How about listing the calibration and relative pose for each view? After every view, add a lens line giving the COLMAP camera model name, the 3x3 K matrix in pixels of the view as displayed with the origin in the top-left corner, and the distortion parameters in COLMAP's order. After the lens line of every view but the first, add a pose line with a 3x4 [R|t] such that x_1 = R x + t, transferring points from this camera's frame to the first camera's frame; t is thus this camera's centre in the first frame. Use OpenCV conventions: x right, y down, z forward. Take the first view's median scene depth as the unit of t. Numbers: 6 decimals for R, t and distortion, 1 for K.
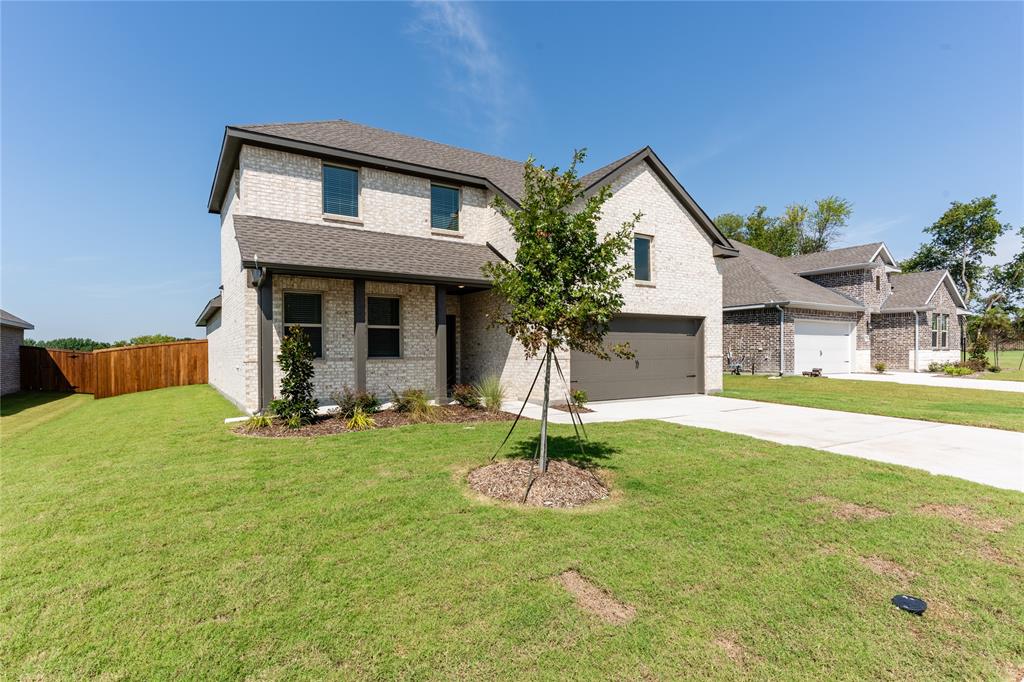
lens RADIAL K [[499.8, 0, 481.3], [0, 499.8, 361.1], [0, 0, 1]] dist [0.001200, 0.000122]
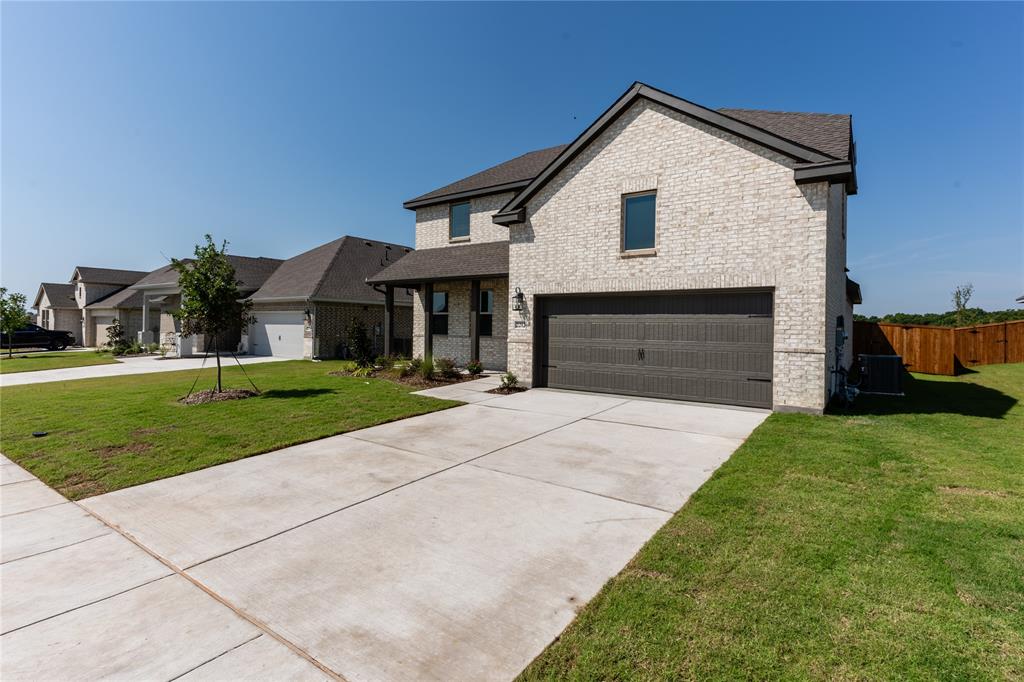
lens RADIAL K [[492.7, 0, 517.6], [0, 492.7, 334.6], [0, 0, 1]] dist [0.001606, 0.000383]
pose [[0.405566, 0.026430, -0.913683, 0.996075], [-0.031148, 0.999401, 0.015084, -0.032299], [0.913535, 0.022342, 0.406147, 0.522560]]
